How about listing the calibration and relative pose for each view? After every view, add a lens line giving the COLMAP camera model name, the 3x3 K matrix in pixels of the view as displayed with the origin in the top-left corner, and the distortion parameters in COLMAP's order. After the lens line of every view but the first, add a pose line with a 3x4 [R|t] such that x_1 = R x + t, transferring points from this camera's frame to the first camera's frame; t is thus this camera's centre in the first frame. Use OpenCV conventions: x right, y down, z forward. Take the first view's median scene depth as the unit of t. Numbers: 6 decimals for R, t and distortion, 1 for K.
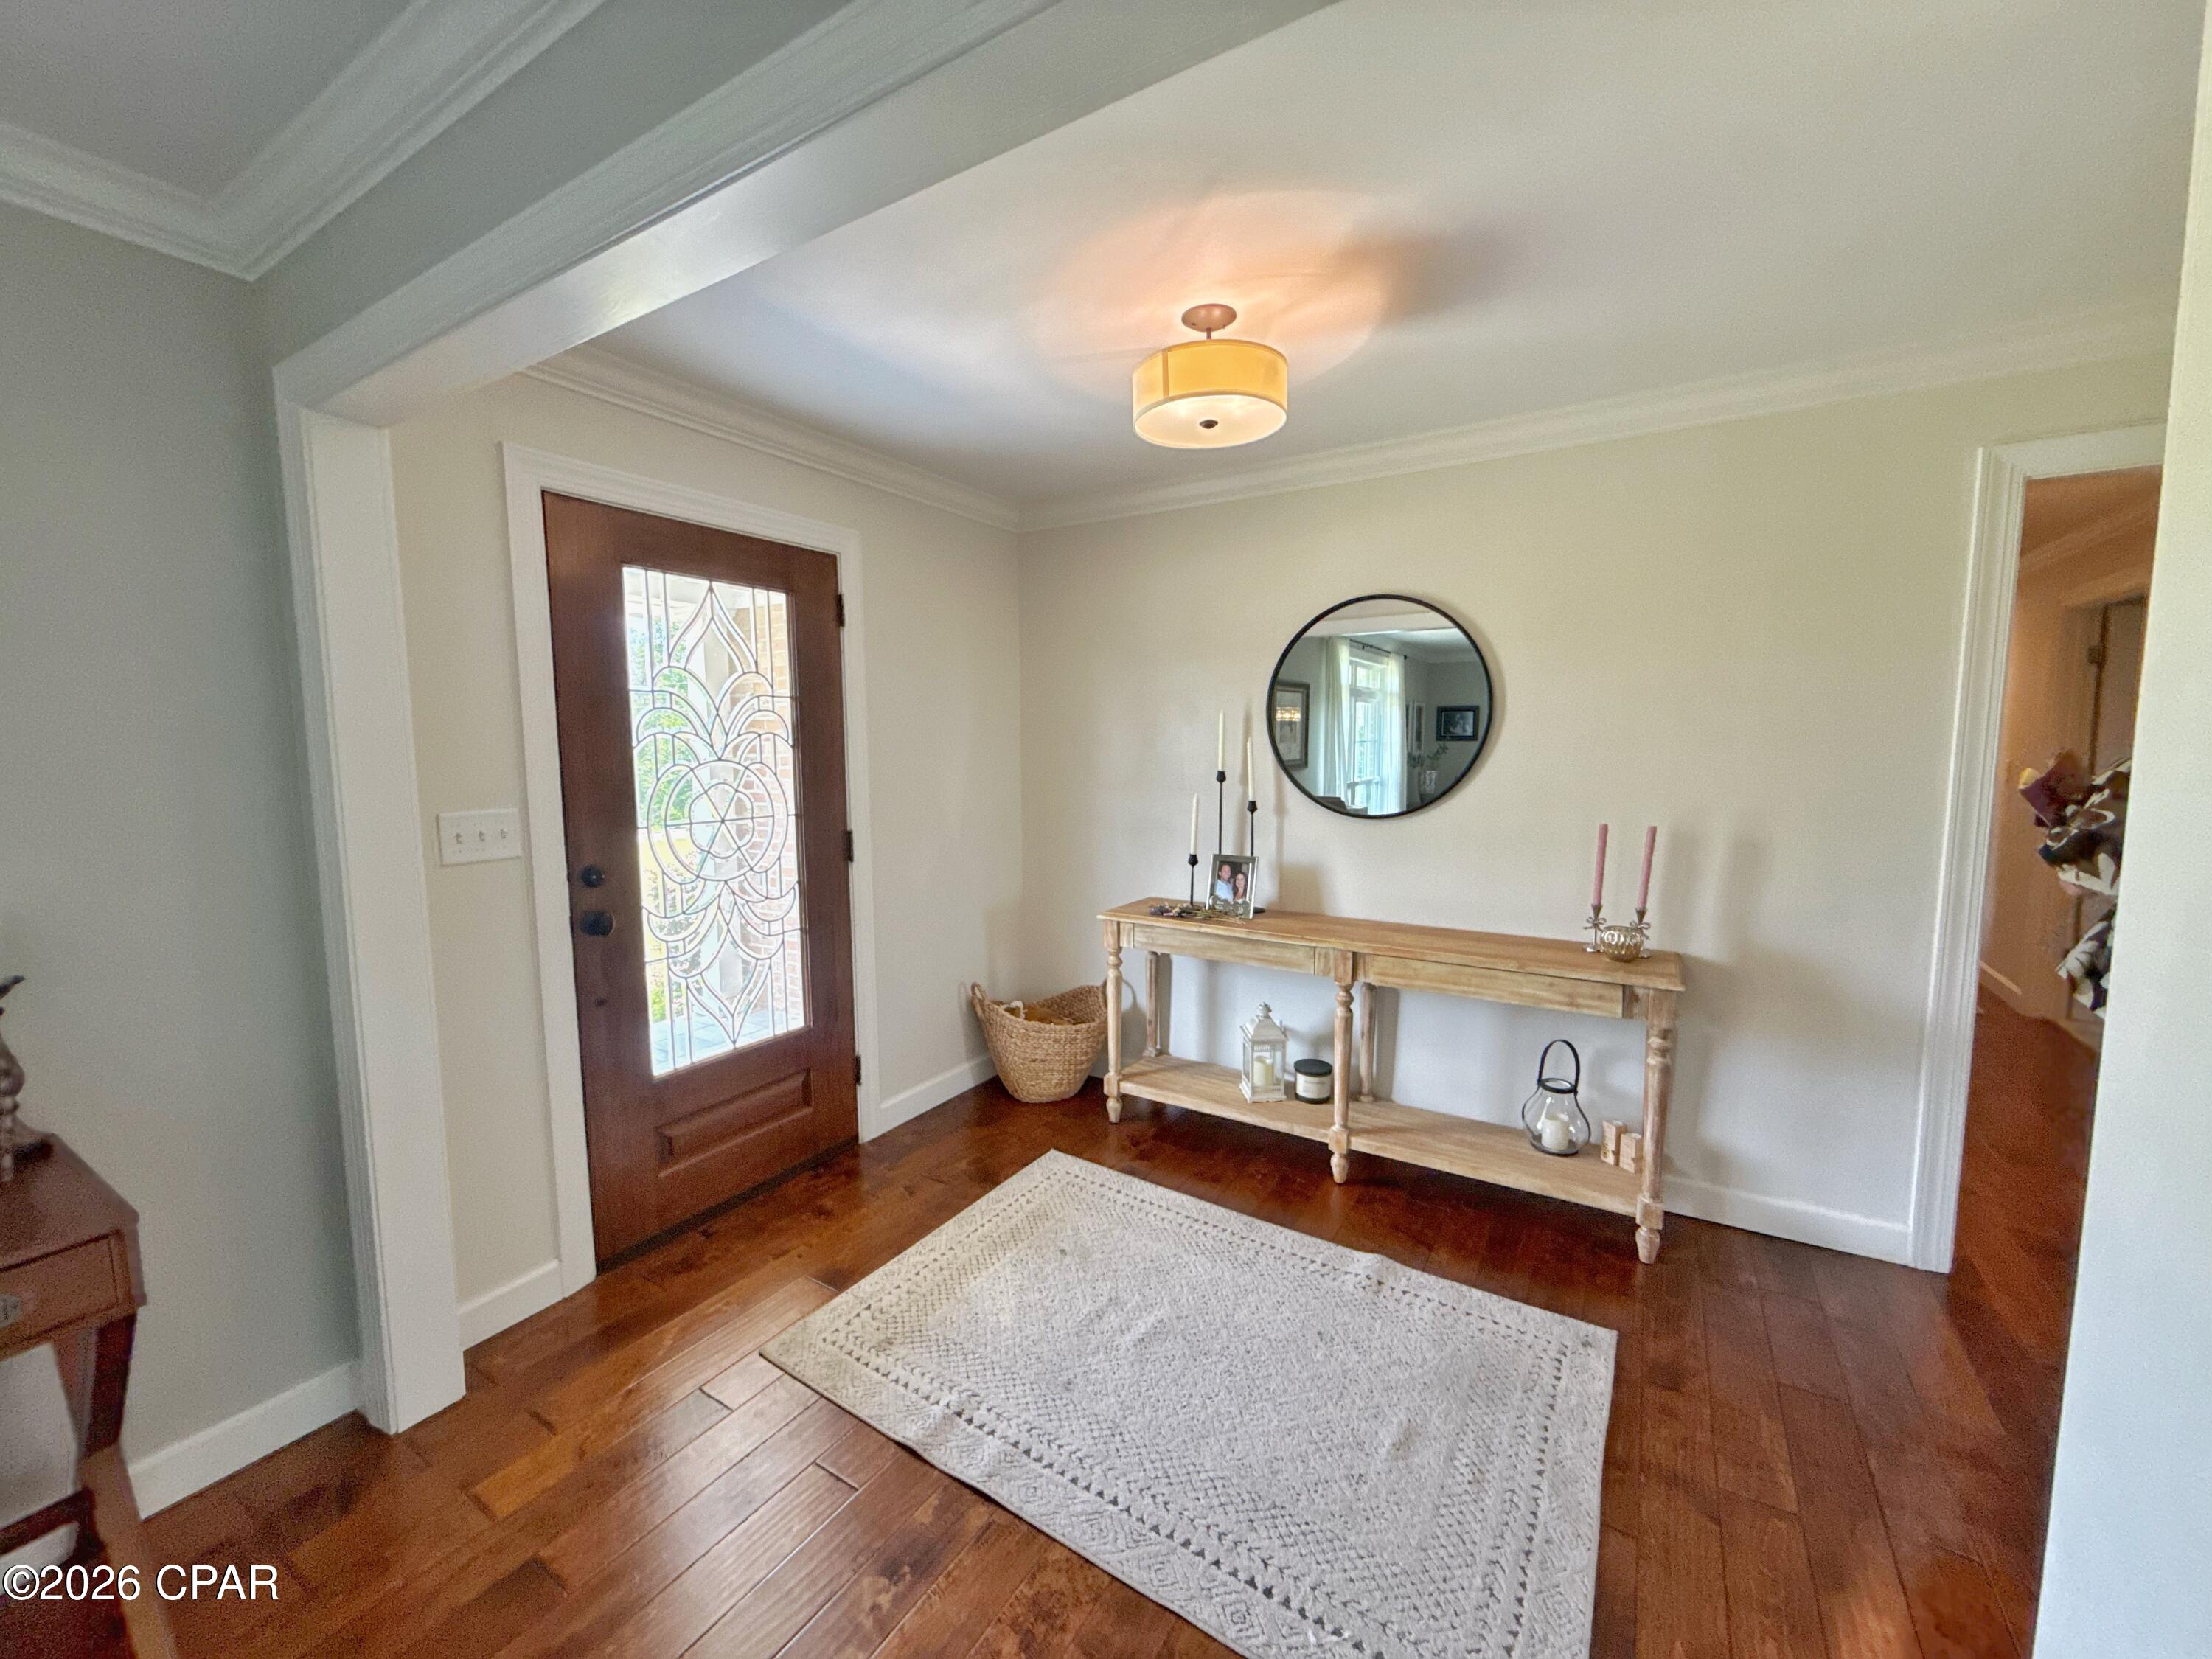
lens RADIAL K [[876.0, 0, 1109.2], [0, 876.0, 825.5], [0, 0, 1]] dist [-0.000261, -0.000379]
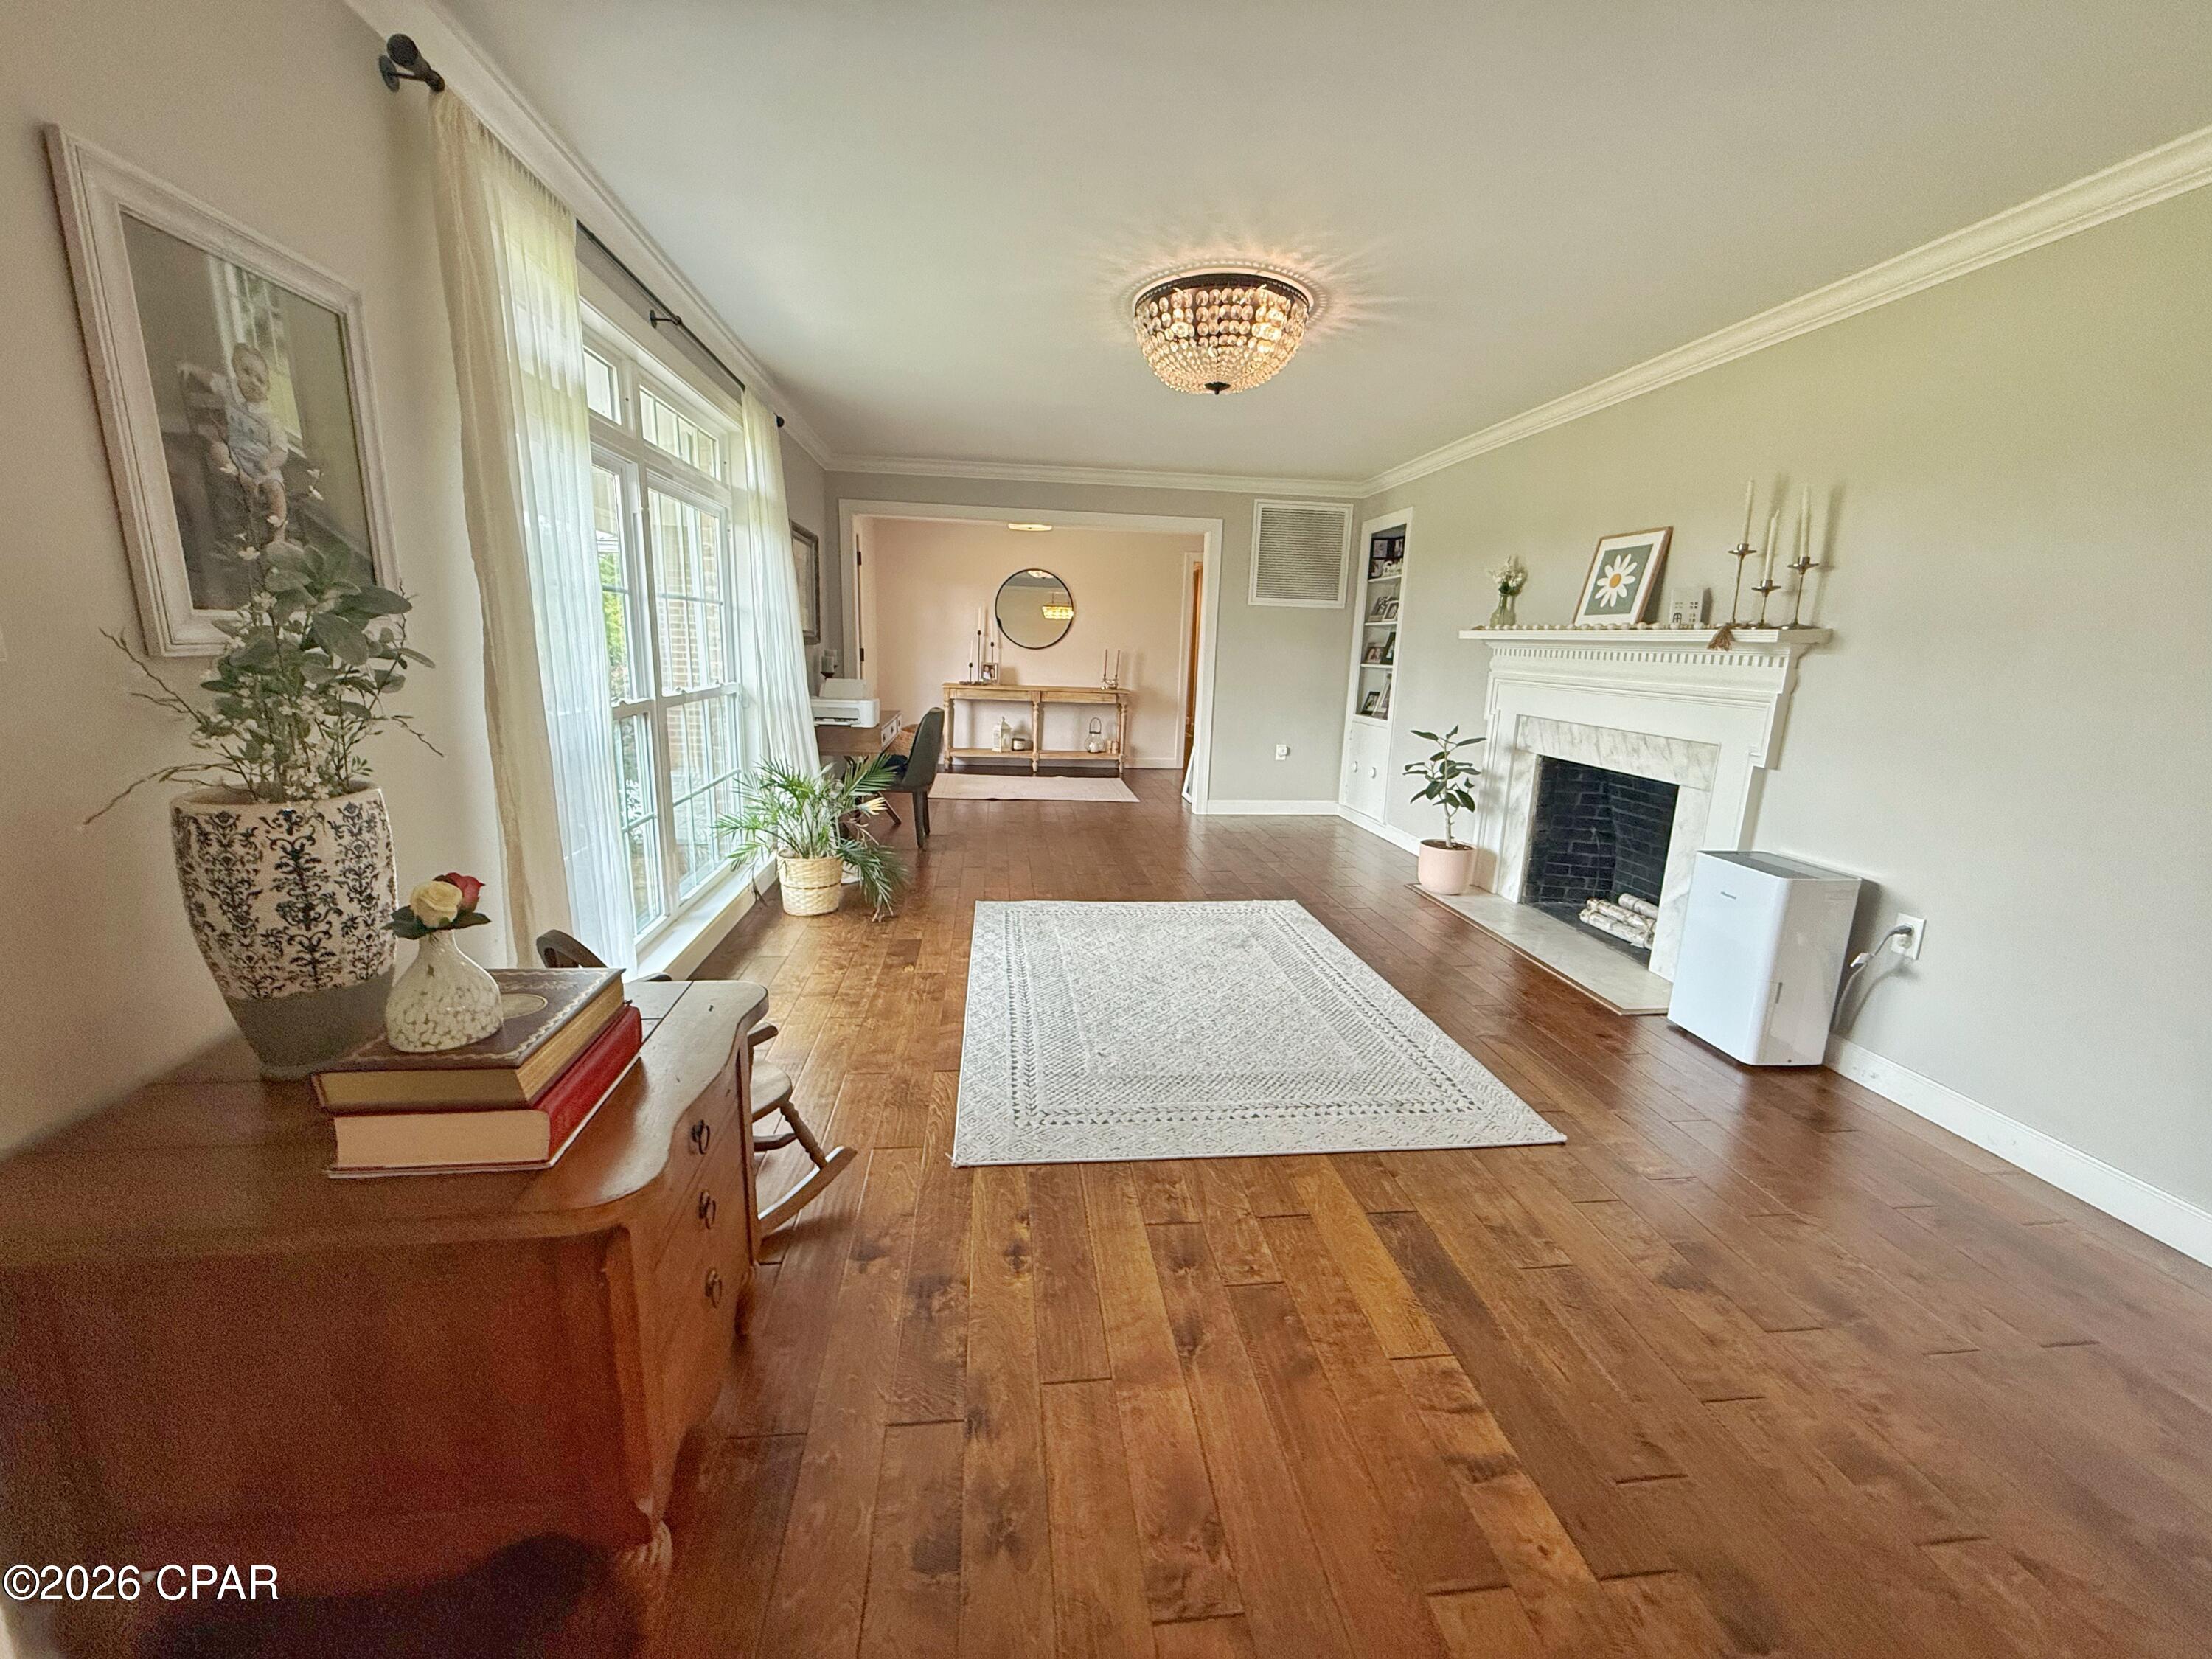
lens RADIAL K [[876.0, 0, 1101.2], [0, 876.0, 831.8], [0, 0, 1]] dist [-0.000261, -0.000379]
pose [[0.771663, -0.105732, 0.627182, -1.521275], [0.021161, 0.989808, 0.140829, 0.201553], [-0.635680, -0.095401, 0.766035, -1.511826]]
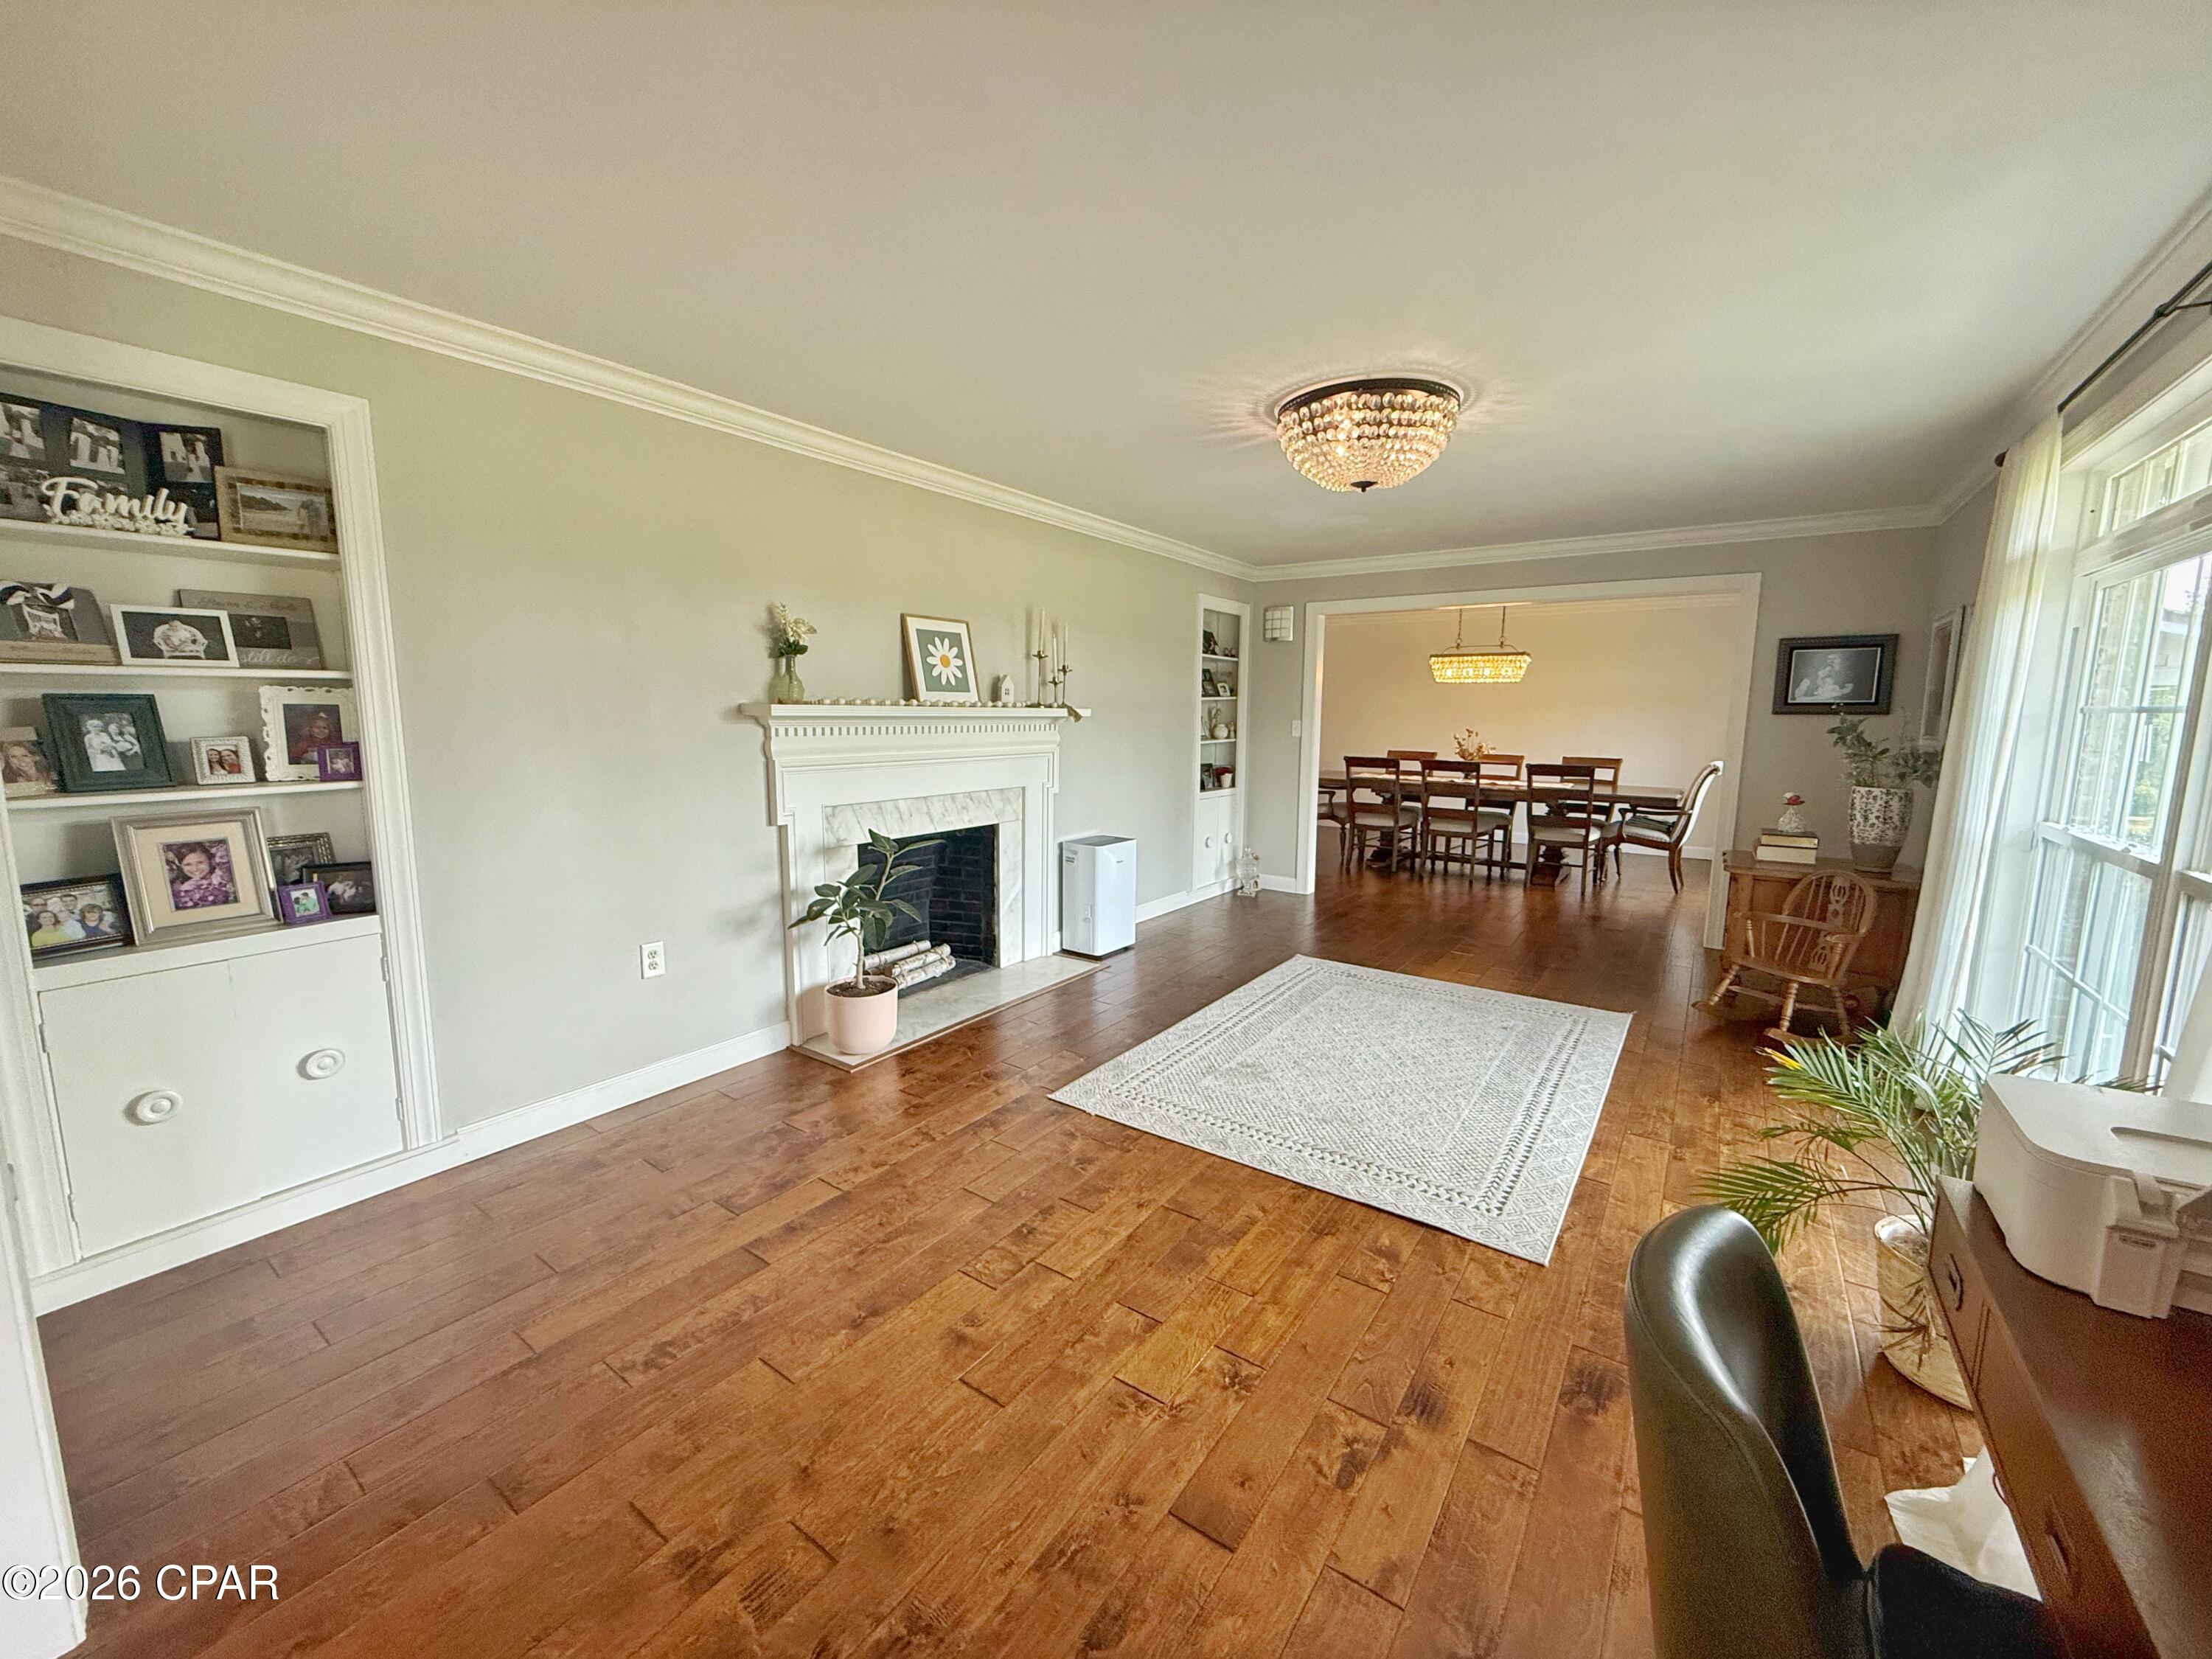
lens RADIAL K [[876.0, 0, 1104.4], [0, 876.0, 832.7], [0, 0, 1]] dist [-0.000261, -0.000379]
pose [[-0.998304, -0.009565, 0.057428, 1.473638], [0.004086, 0.972466, 0.233010, -0.417966], [-0.058076, 0.232850, -0.970777, 3.800657]]
